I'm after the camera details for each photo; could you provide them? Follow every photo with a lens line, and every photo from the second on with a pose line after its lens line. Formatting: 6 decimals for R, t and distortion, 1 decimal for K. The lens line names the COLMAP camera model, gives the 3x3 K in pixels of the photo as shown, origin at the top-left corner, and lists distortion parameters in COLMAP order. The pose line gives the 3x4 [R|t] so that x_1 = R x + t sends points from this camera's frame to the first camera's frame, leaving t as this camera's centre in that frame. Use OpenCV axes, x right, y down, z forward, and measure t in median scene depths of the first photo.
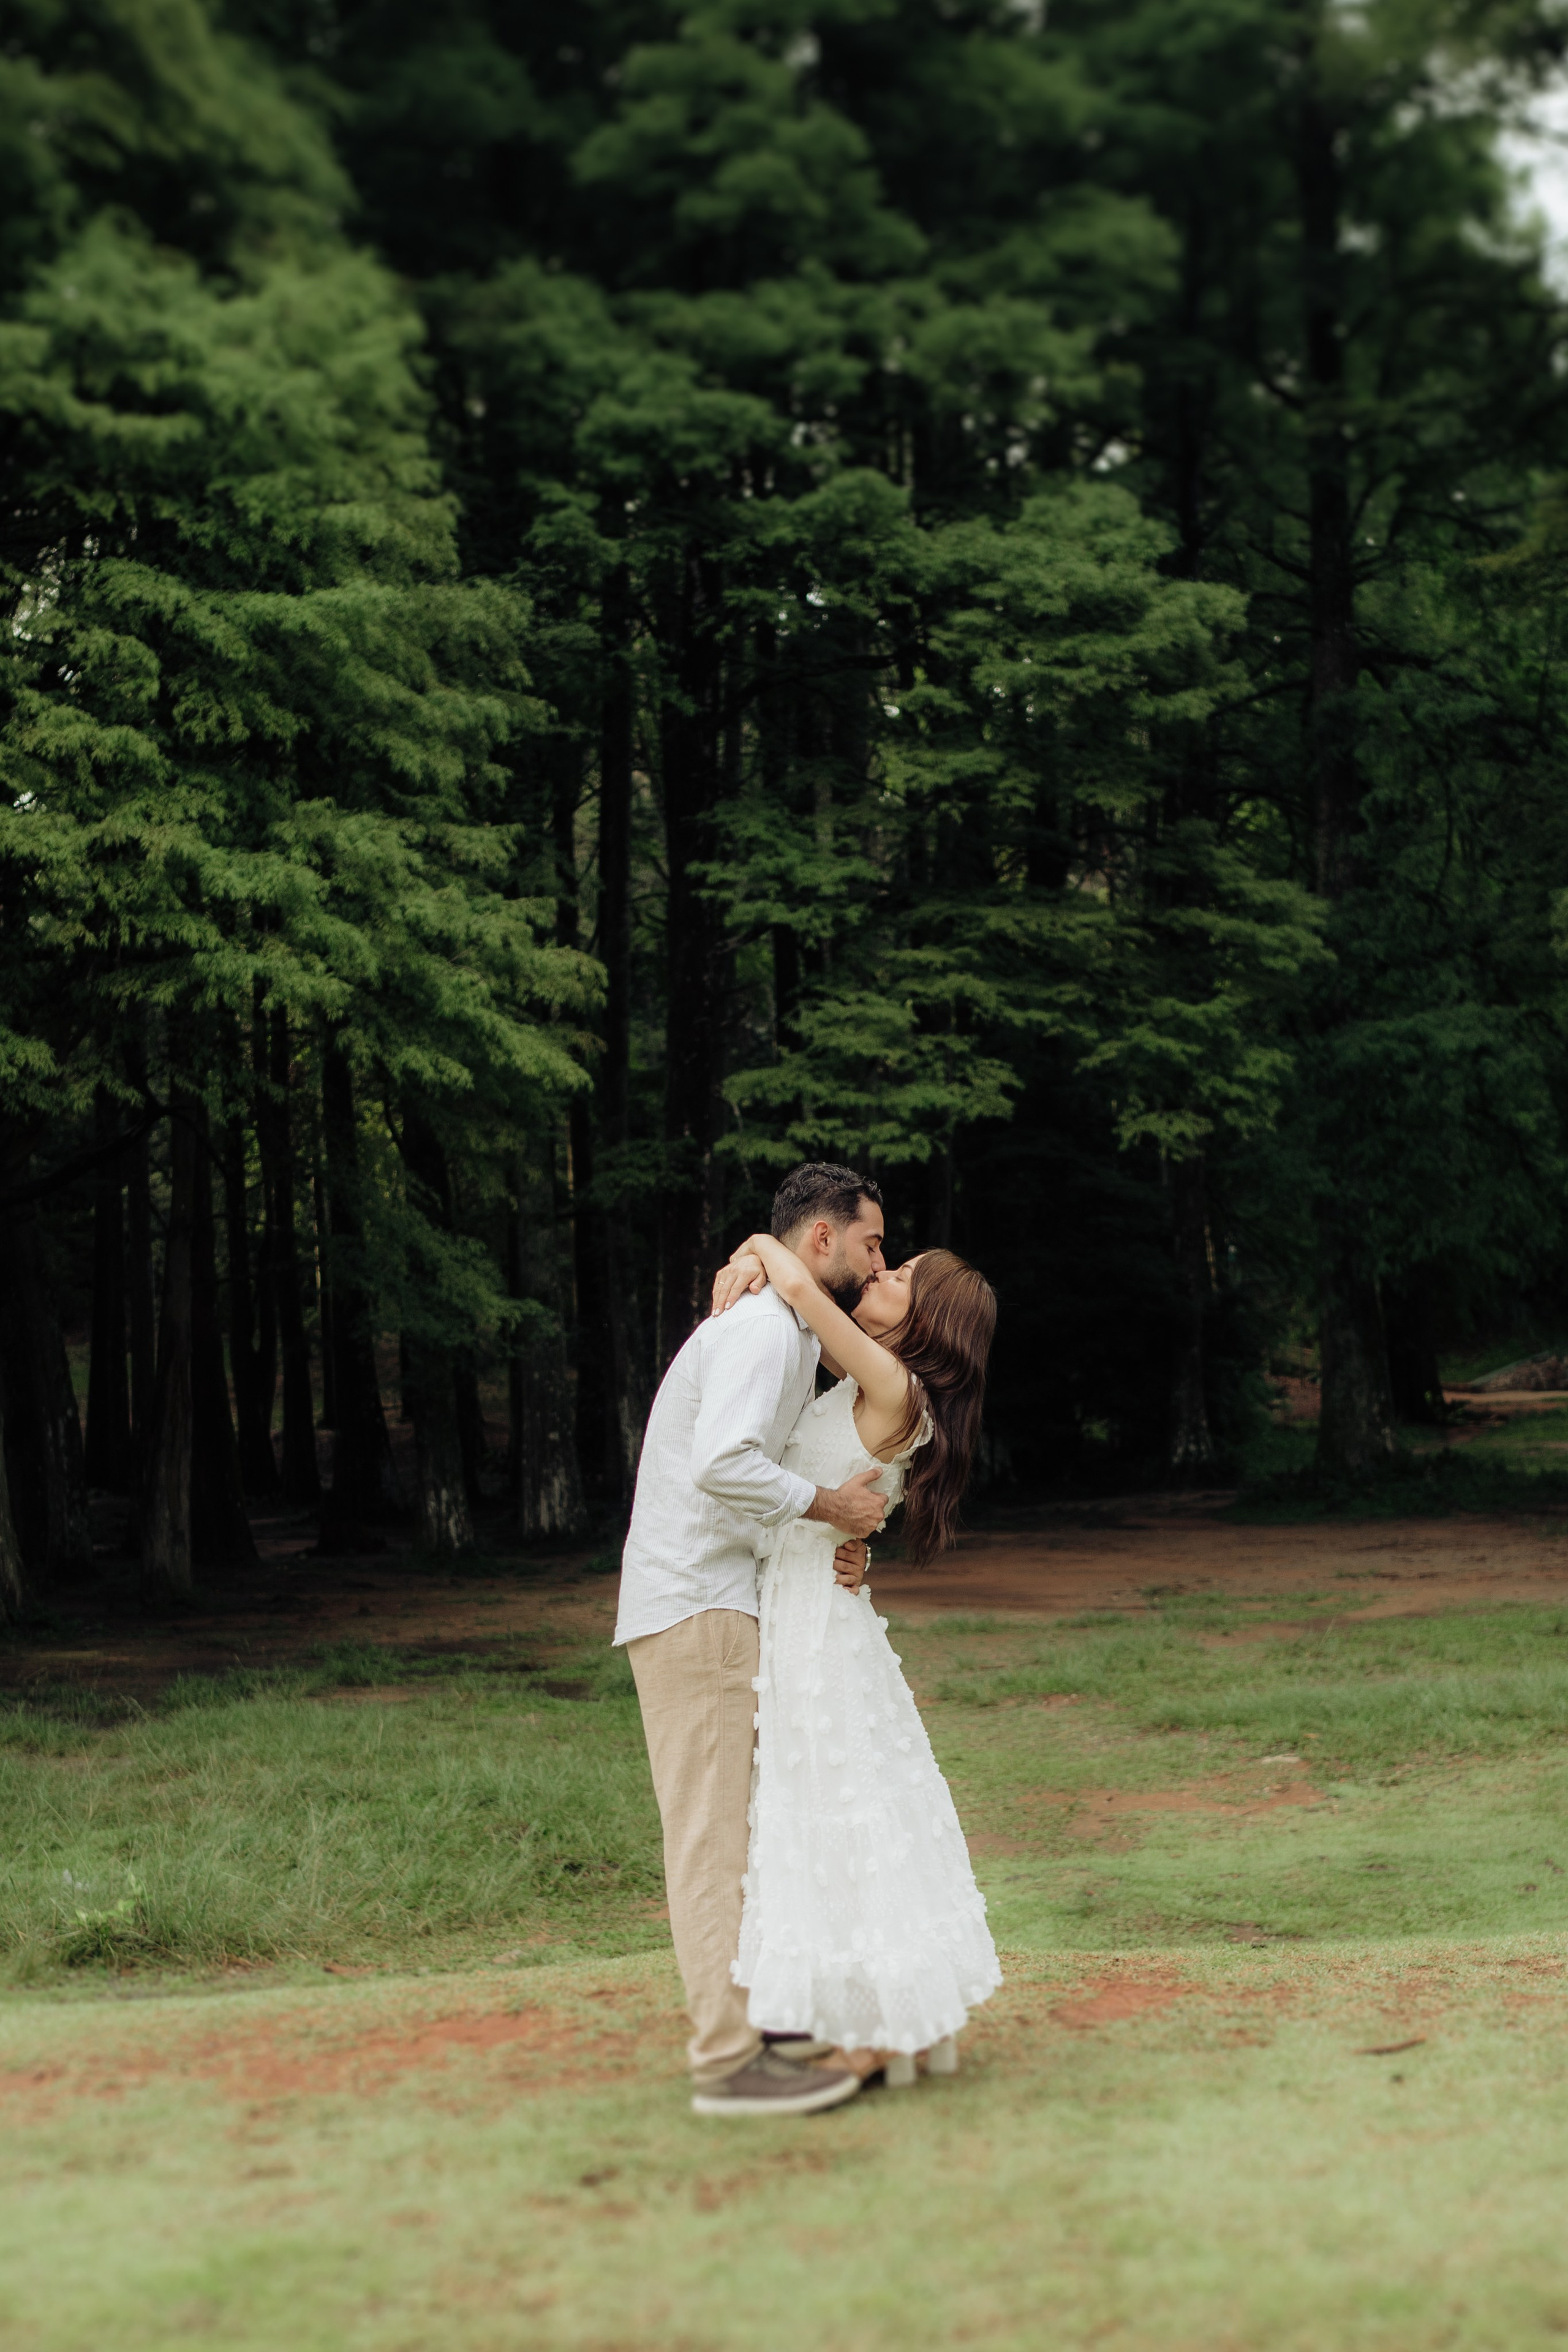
lens RADIAL K [[2399.3, 0, 784.0], [0, 2399.3, 1176.0], [0, 0, 1]] dist [-0.064089, 0.201521]
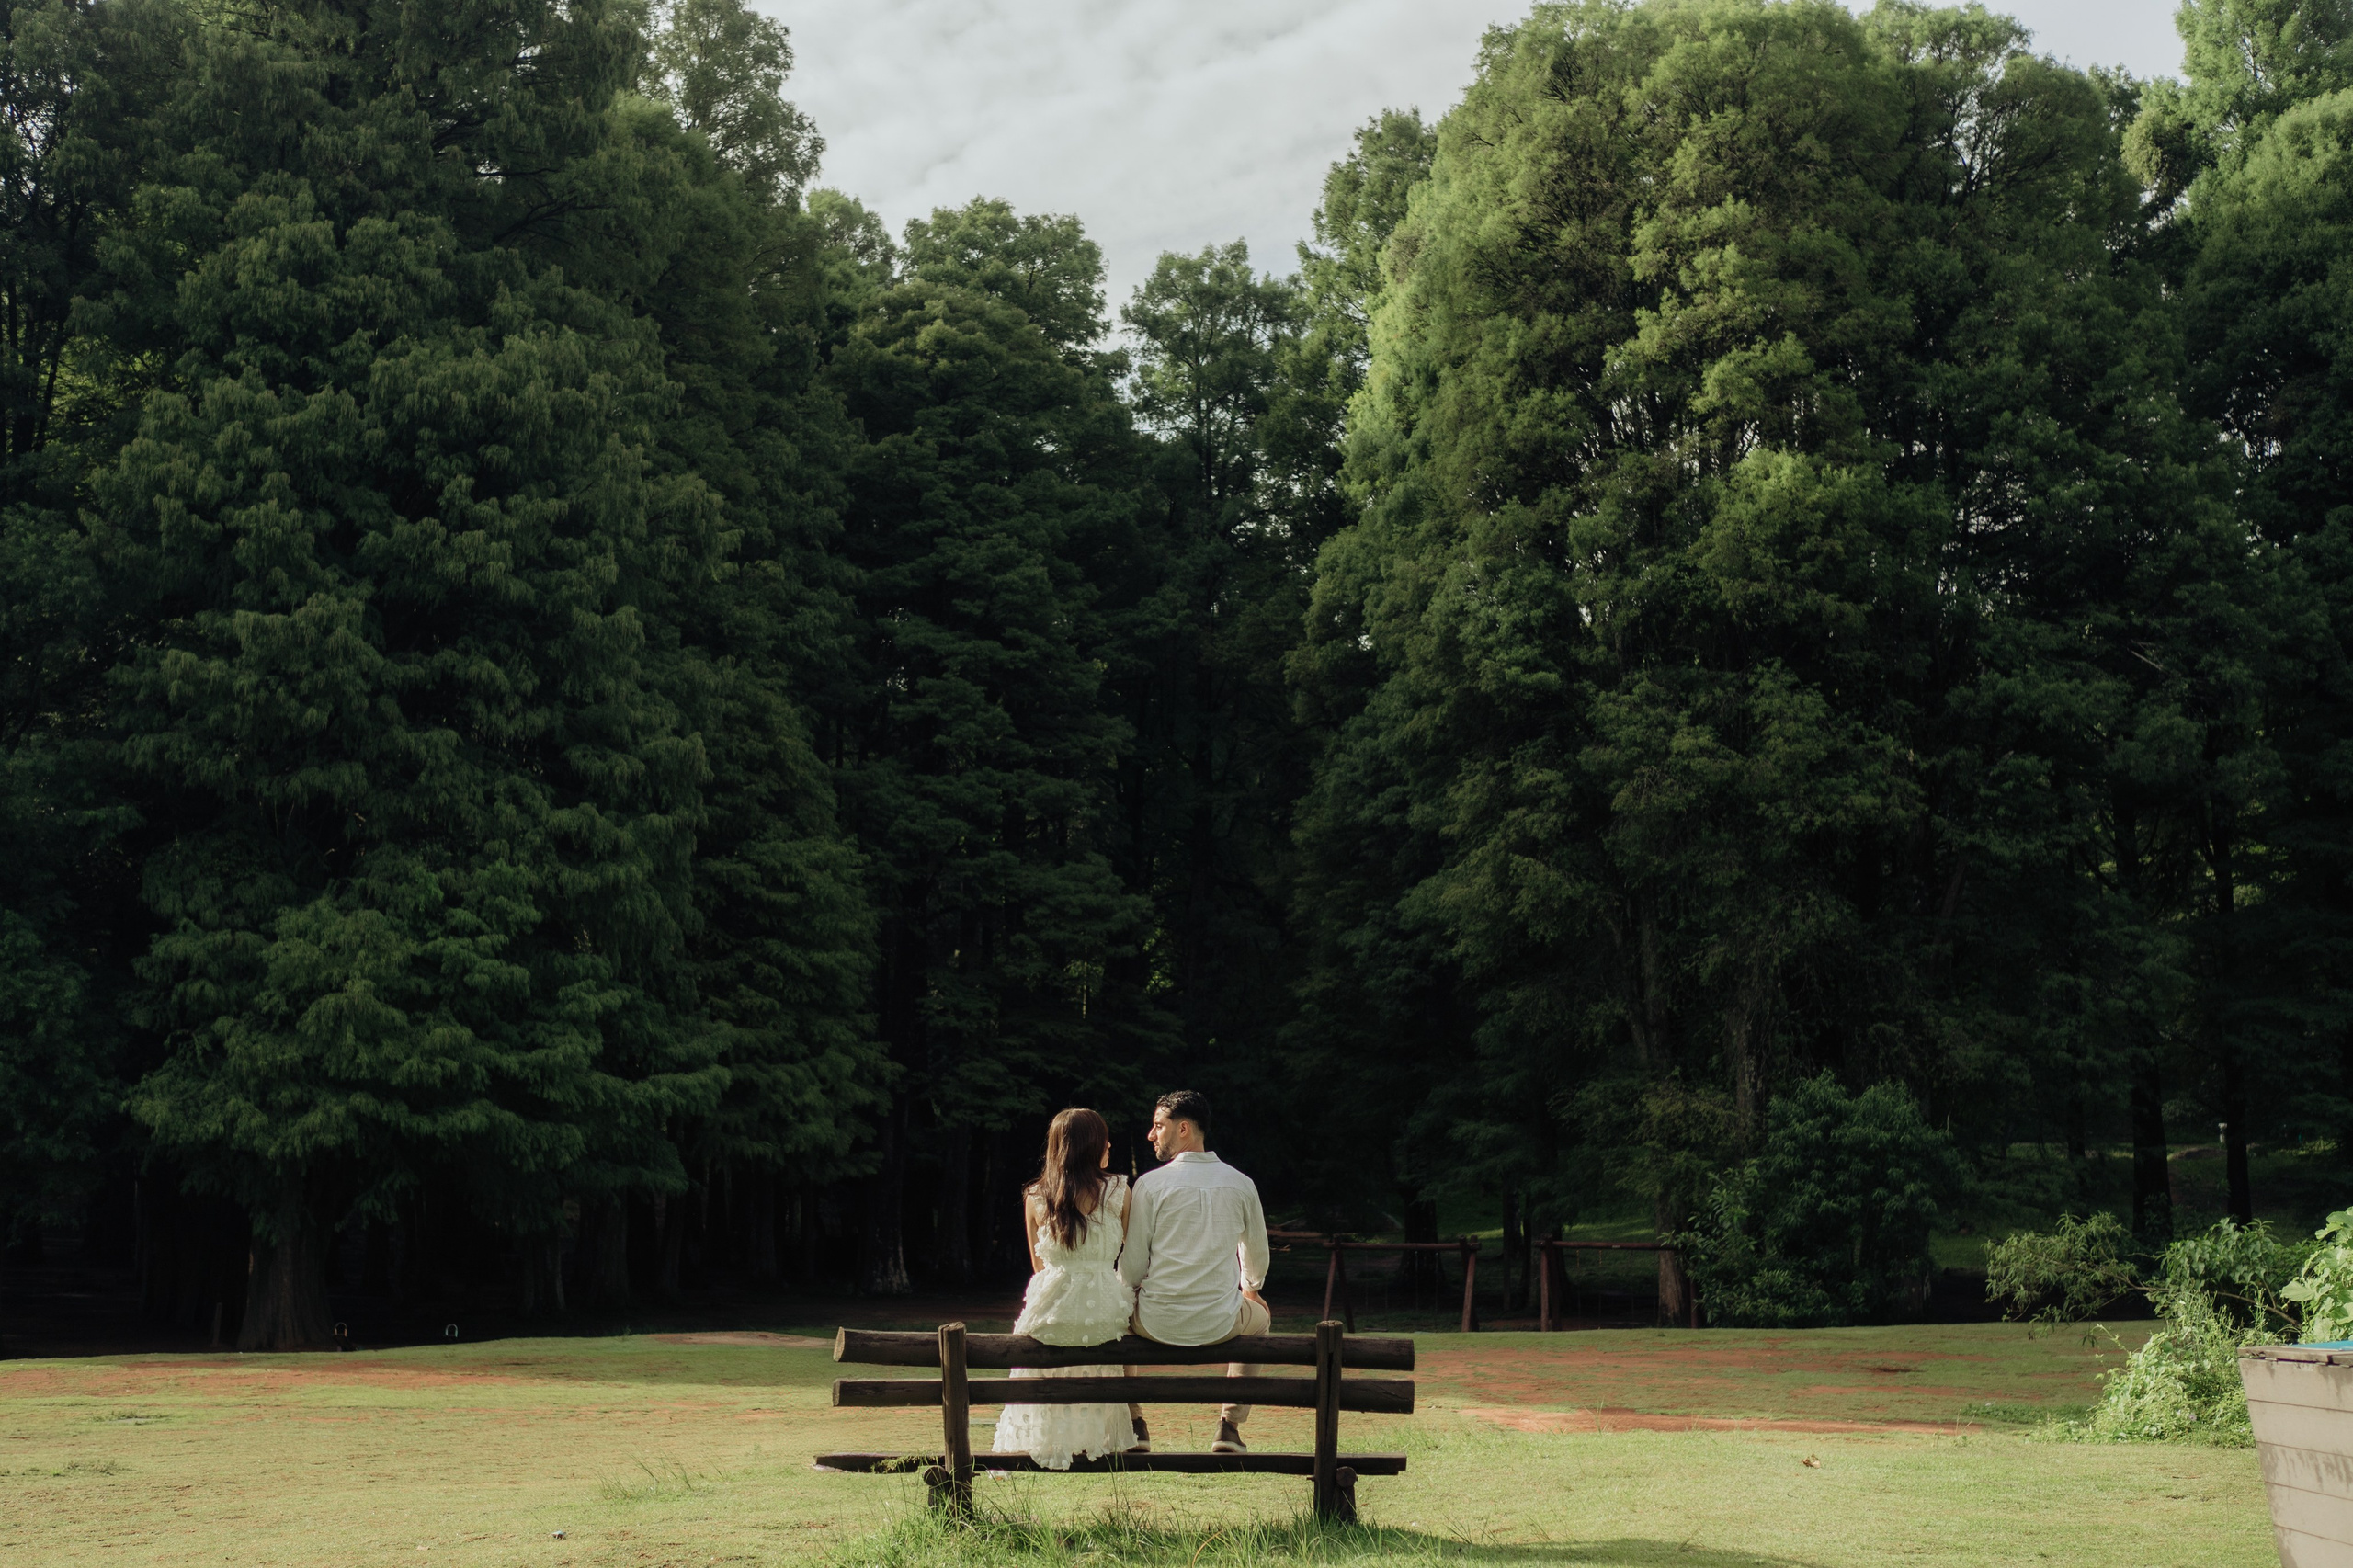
lens RADIAL K [[2350.0, 0, 1105.5], [0, 2350.0, 792.8], [0, 0, 1]] dist [-0.060730, 0.124362]
pose [[0.986662, 0.069582, 0.147162, -0.225545], [-0.057125, 0.994548, -0.087242, -0.151789], [-0.152430, 0.077672, 0.985257, -1.421588]]
